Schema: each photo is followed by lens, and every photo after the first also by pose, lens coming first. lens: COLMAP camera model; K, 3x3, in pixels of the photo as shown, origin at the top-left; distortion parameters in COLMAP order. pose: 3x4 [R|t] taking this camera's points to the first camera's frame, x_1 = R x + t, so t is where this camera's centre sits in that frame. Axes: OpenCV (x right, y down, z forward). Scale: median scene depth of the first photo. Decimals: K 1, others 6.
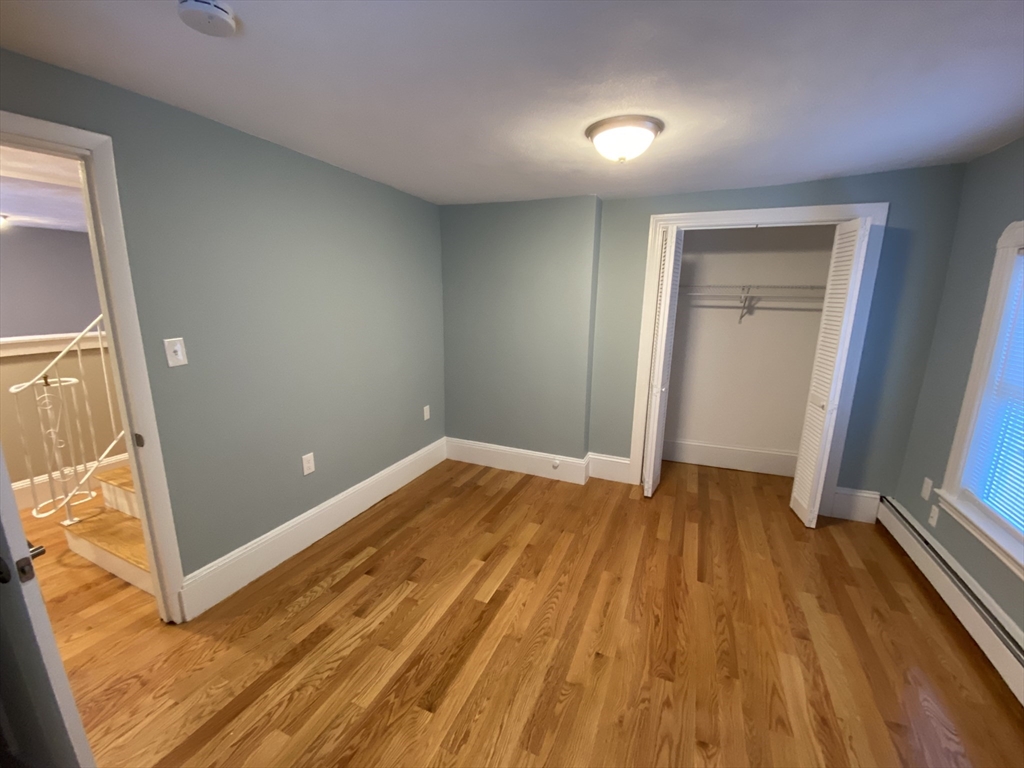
lens RADIAL K [[412.7, 0, 527.7], [0, 412.7, 377.8], [0, 0, 1]] dist [0.013692, -0.017192]
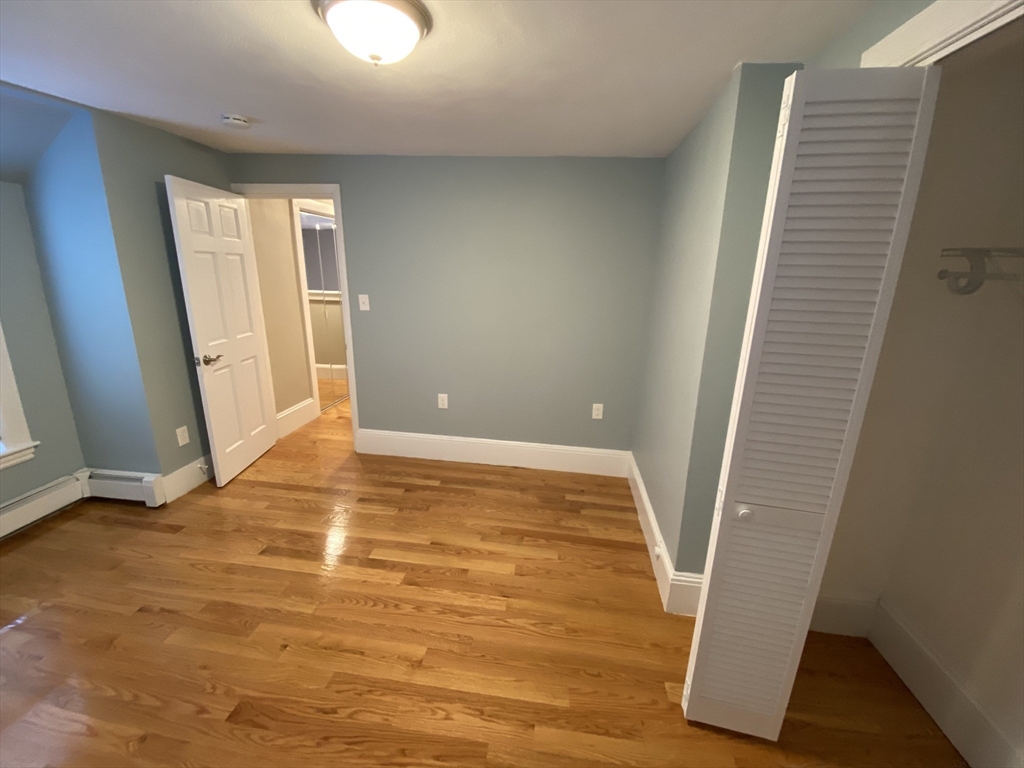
lens RADIAL K [[412.7, 0, 504.8], [0, 412.7, 380.8], [0, 0, 1]] dist [0.013692, -0.017192]
pose [[0.265307, 0.250728, -0.930993, 0.907178], [-0.216330, 0.956457, 0.195937, -0.193753], [0.939582, 0.149418, 0.307995, 0.947138]]
